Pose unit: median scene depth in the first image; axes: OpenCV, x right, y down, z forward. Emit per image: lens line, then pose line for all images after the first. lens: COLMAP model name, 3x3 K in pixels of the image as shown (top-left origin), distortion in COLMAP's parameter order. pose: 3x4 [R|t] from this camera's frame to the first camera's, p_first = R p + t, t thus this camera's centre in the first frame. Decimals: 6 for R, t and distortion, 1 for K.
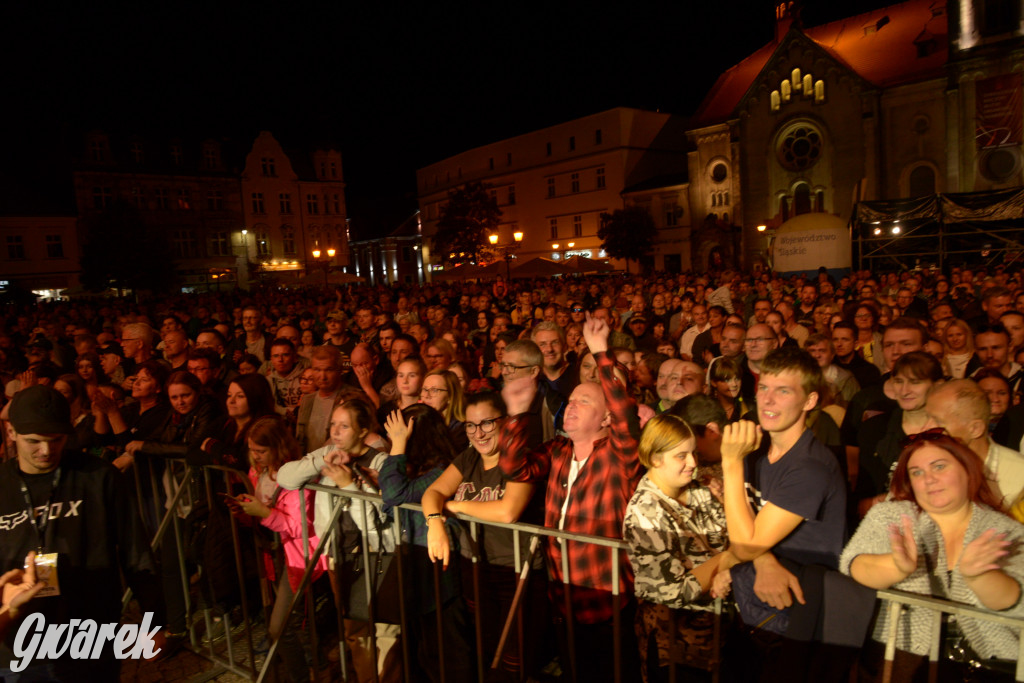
lens RADIAL K [[694.5, 0, 508.7], [0, 694.5, 347.4], [0, 0, 1]] dist [-0.046024, 0.006550]
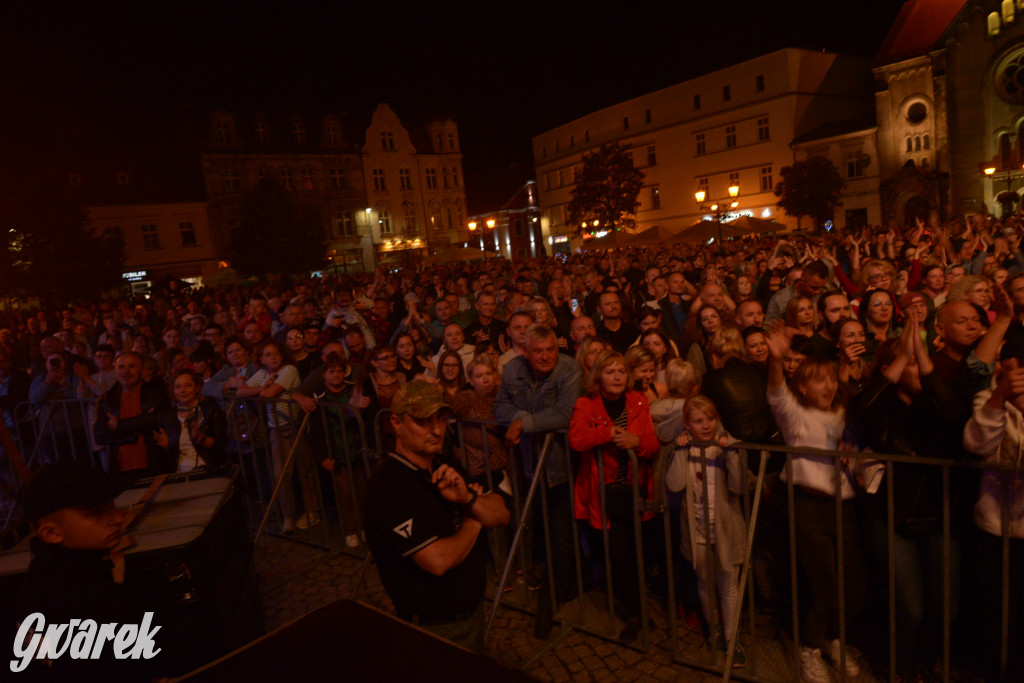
lens RADIAL K [[694.5, 0, 508.7], [0, 694.5, 347.4], [0, 0, 1]] dist [-0.046024, 0.006550]
pose [[0.995196, -0.035509, -0.091233, -0.146026], [0.038530, 0.998759, 0.031569, -0.000838], [0.089999, -0.034932, 0.995329, 0.074263]]
